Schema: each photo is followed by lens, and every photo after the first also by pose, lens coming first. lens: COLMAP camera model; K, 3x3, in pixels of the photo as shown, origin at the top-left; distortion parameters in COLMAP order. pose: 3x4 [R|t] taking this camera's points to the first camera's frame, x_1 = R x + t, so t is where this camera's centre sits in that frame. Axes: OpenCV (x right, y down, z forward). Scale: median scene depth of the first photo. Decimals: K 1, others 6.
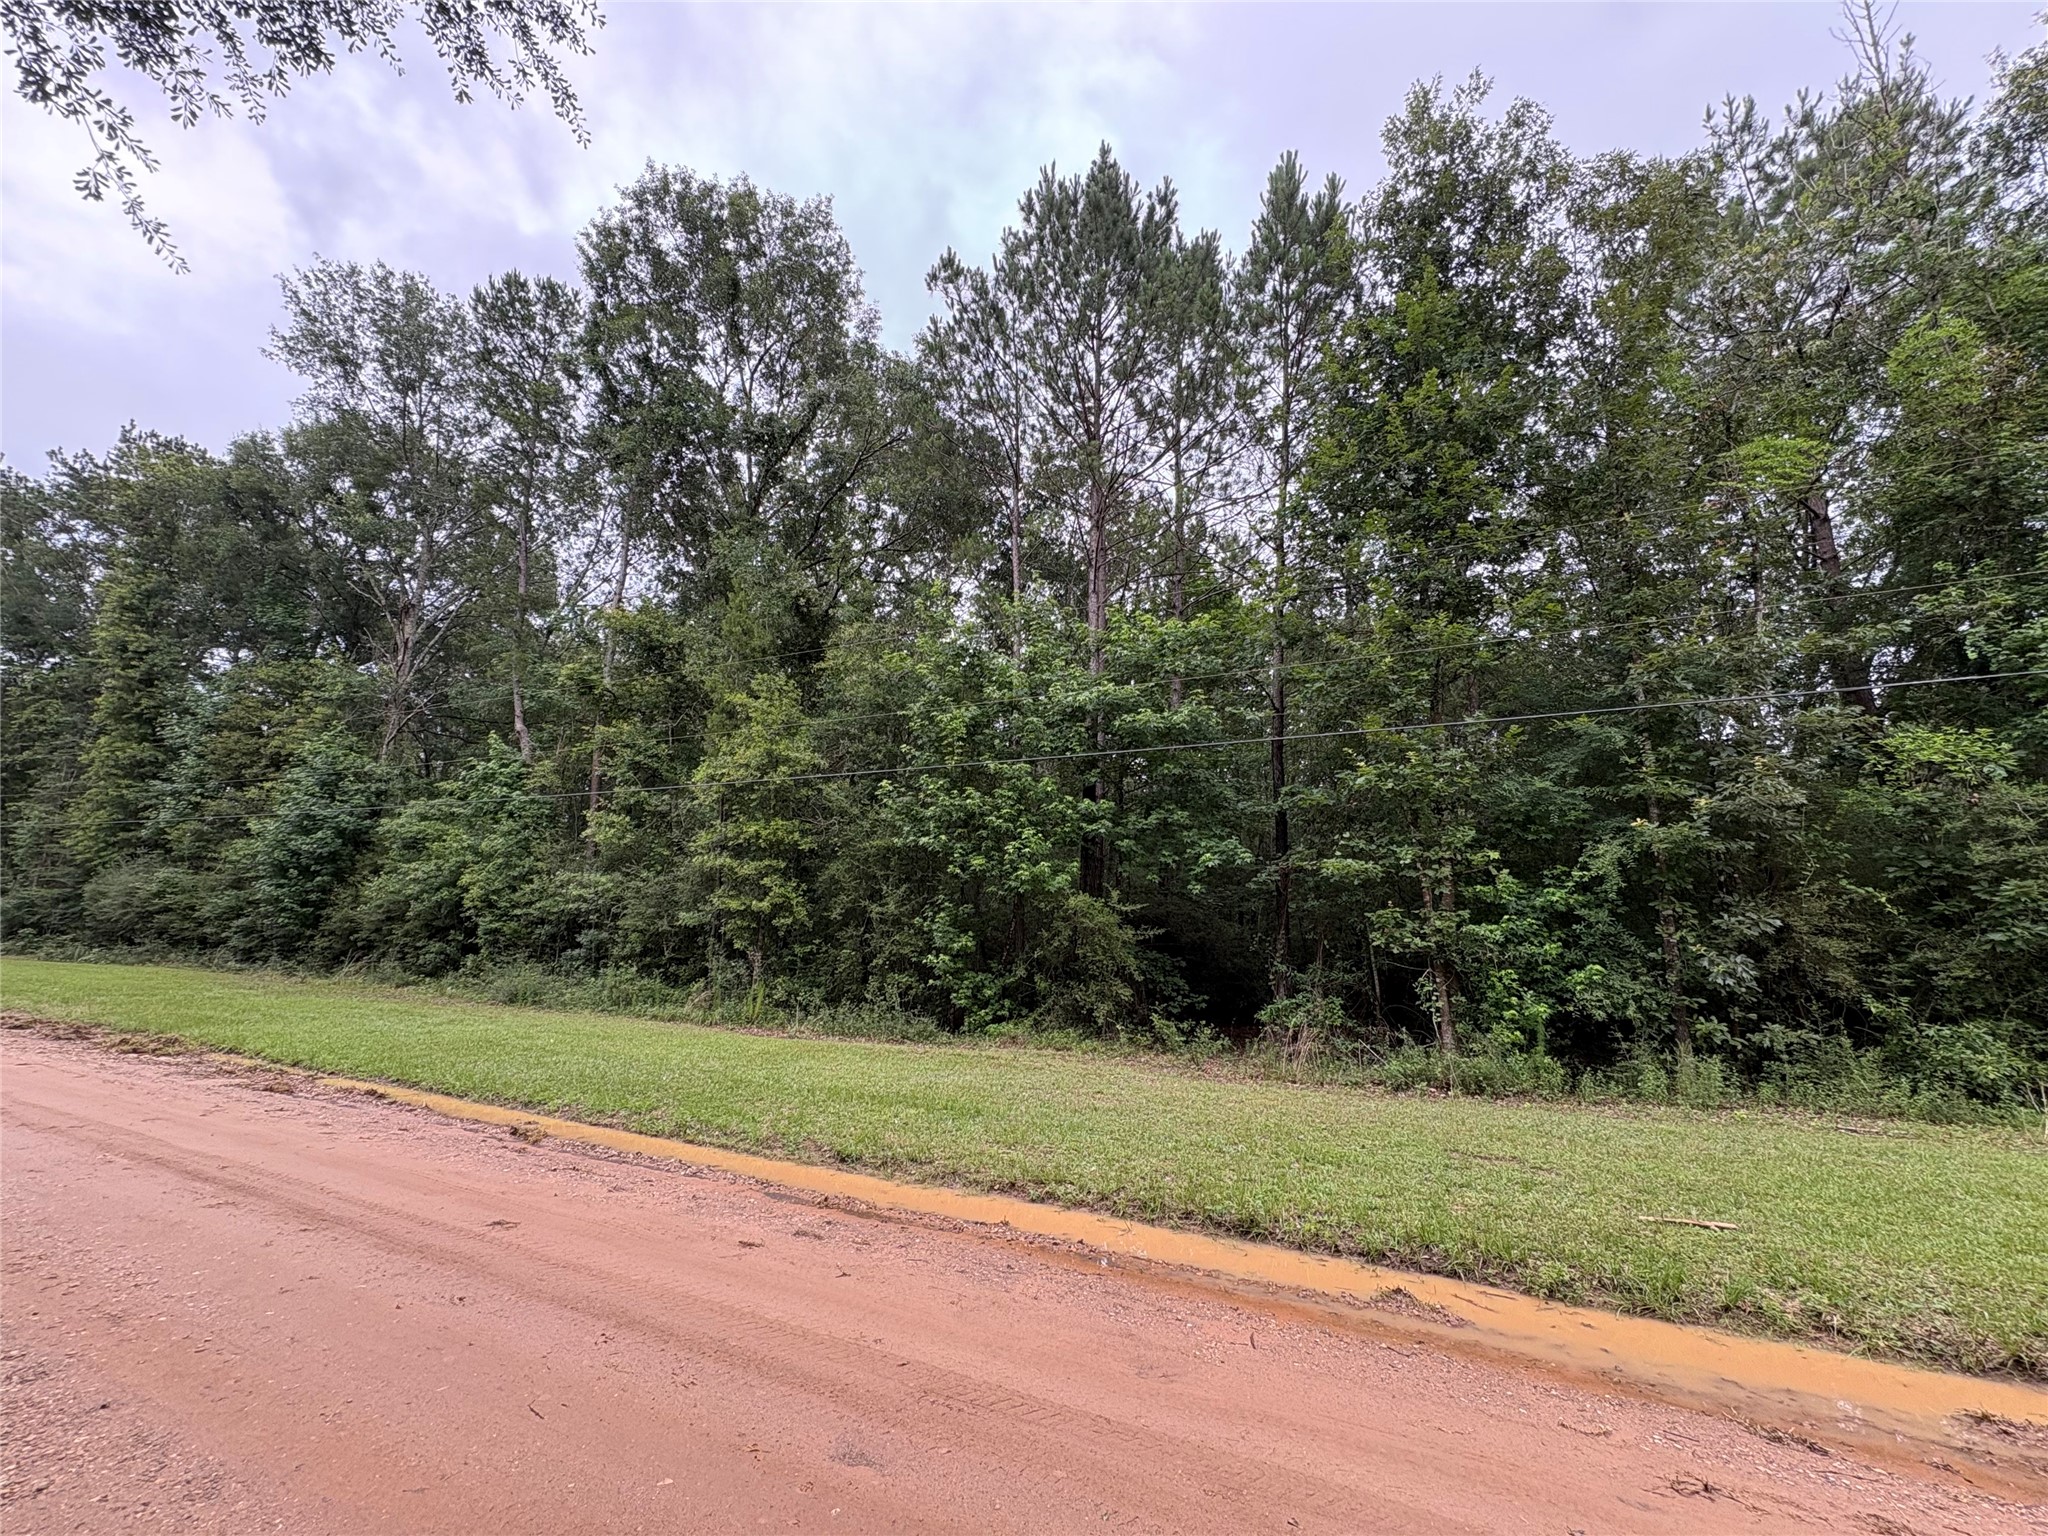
lens RADIAL K [[815.0, 0, 1026.9], [0, 815.0, 769.2], [0, 0, 1]] dist [-0.001217, 0.001136]
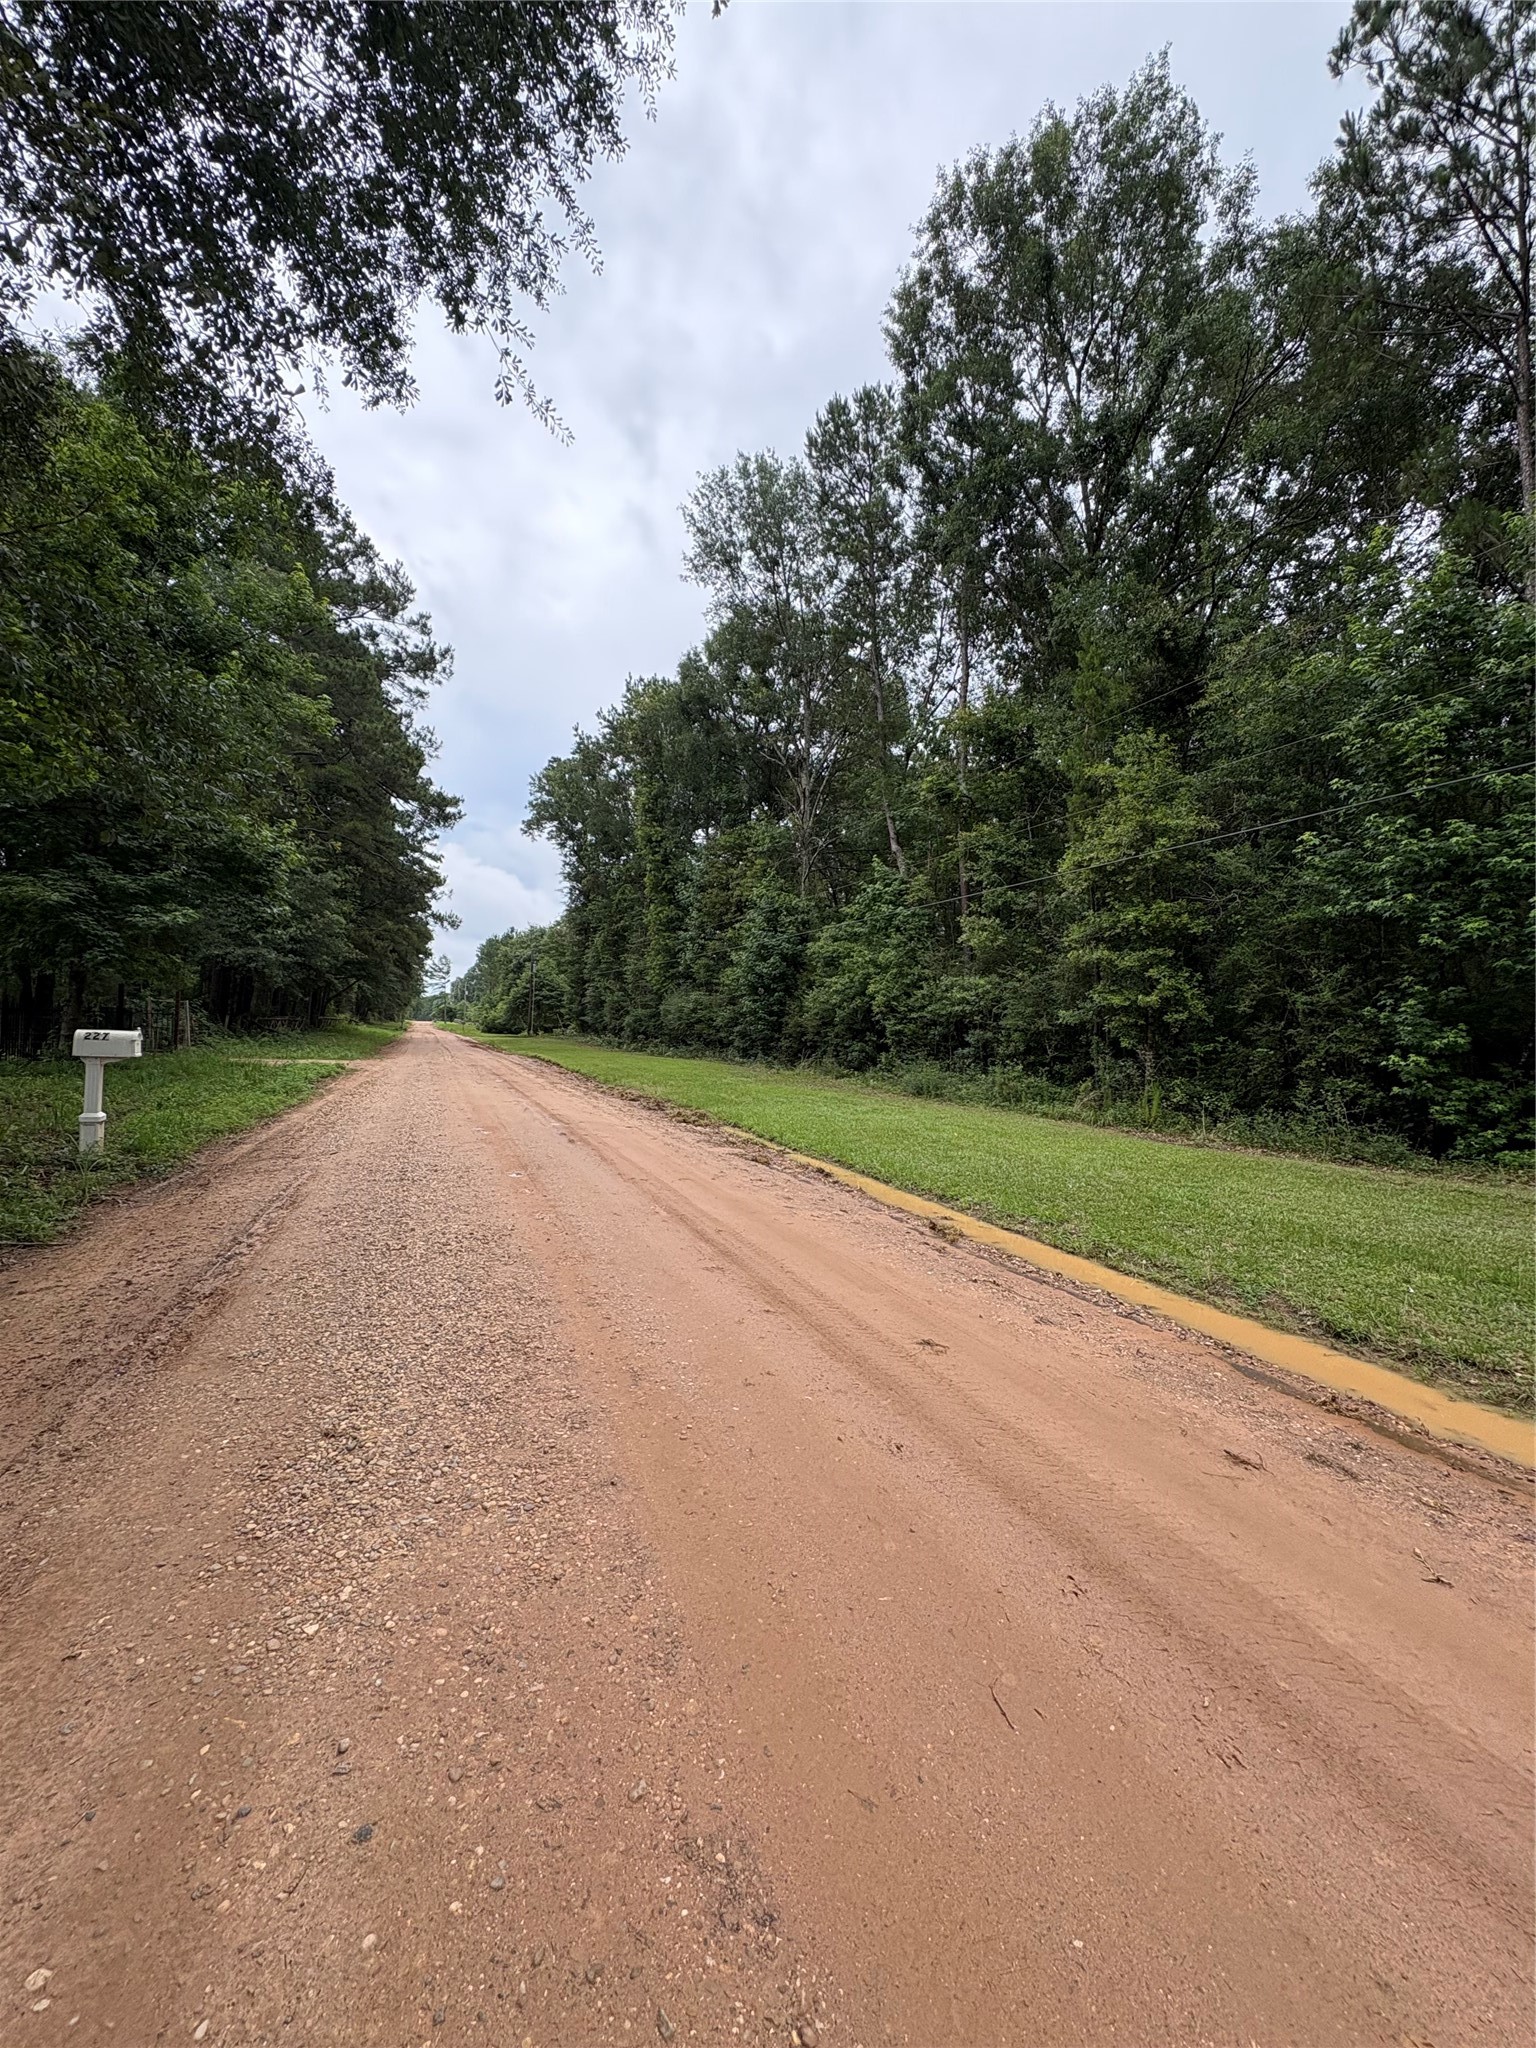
lens RADIAL K [[815.0, 0, 761.7], [0, 815.0, 1028.7], [0, 0, 1]] dist [-0.001217, 0.001136]
pose [[0.739082, -0.017296, -0.673393, -0.037500], [0.147345, 0.979613, 0.136557, 0.013168], [0.657303, -0.200148, 0.726563, 0.064928]]
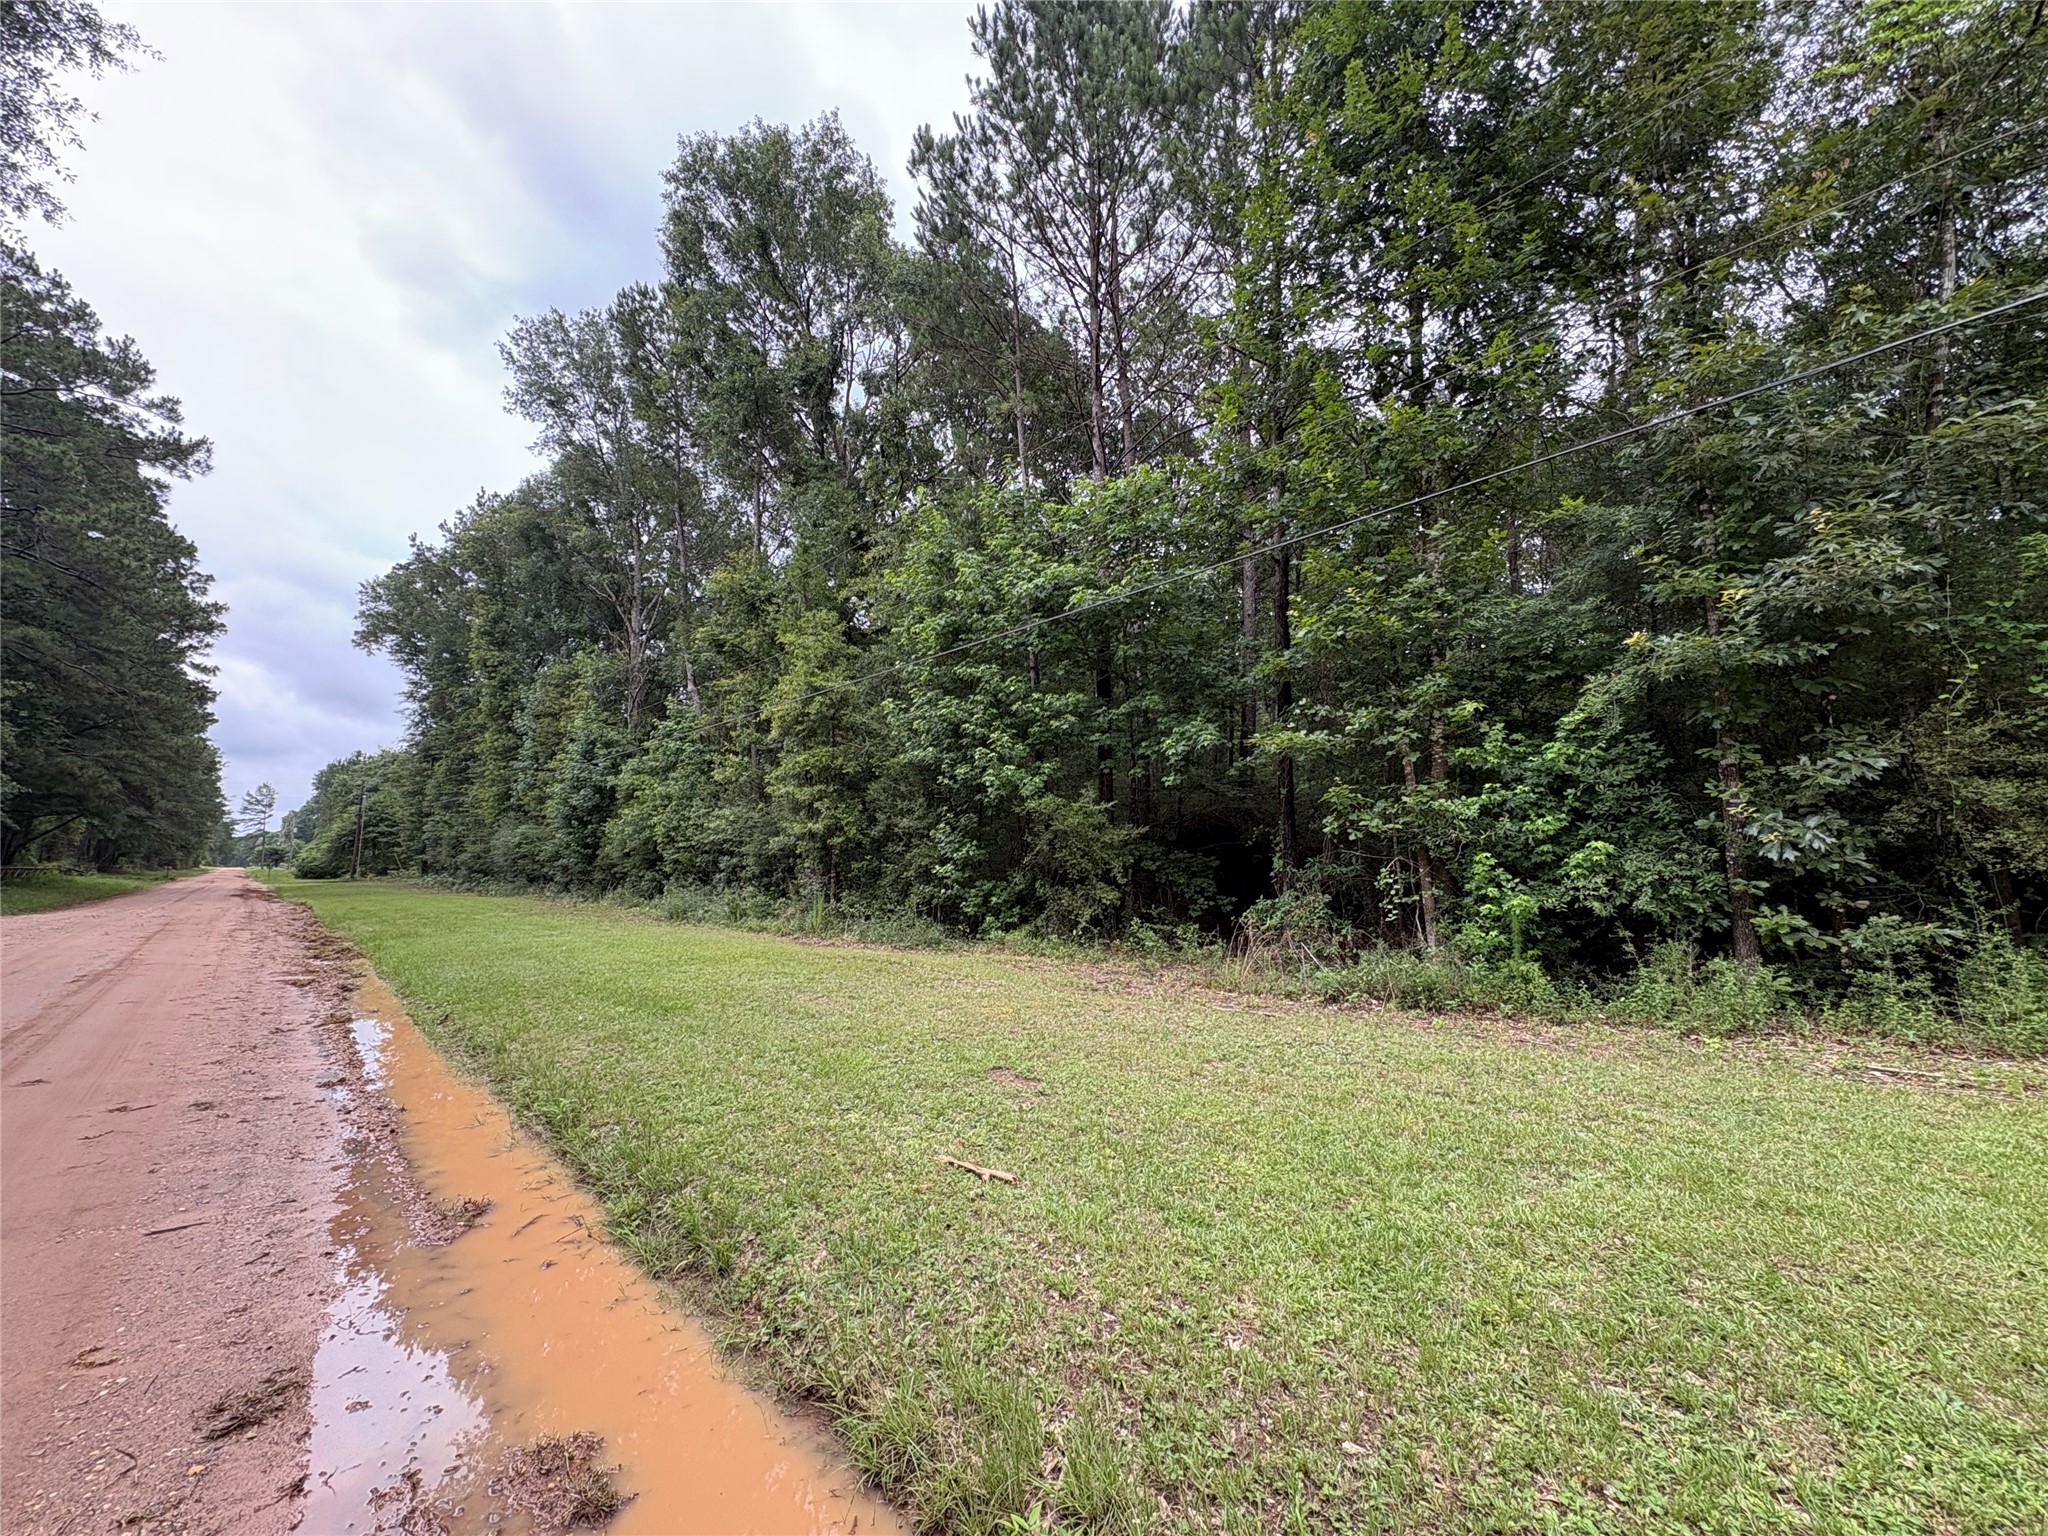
lens RADIAL K [[815.0, 0, 1025.3], [0, 815.0, 771.9], [0, 0, 1]] dist [-0.001217, 0.001136]
pose [[0.929231, -0.082811, -0.360099, 0.318803], [0.120820, 0.989087, 0.084315, 0.035783], [0.349187, -0.121855, 0.929096, 0.097118]]
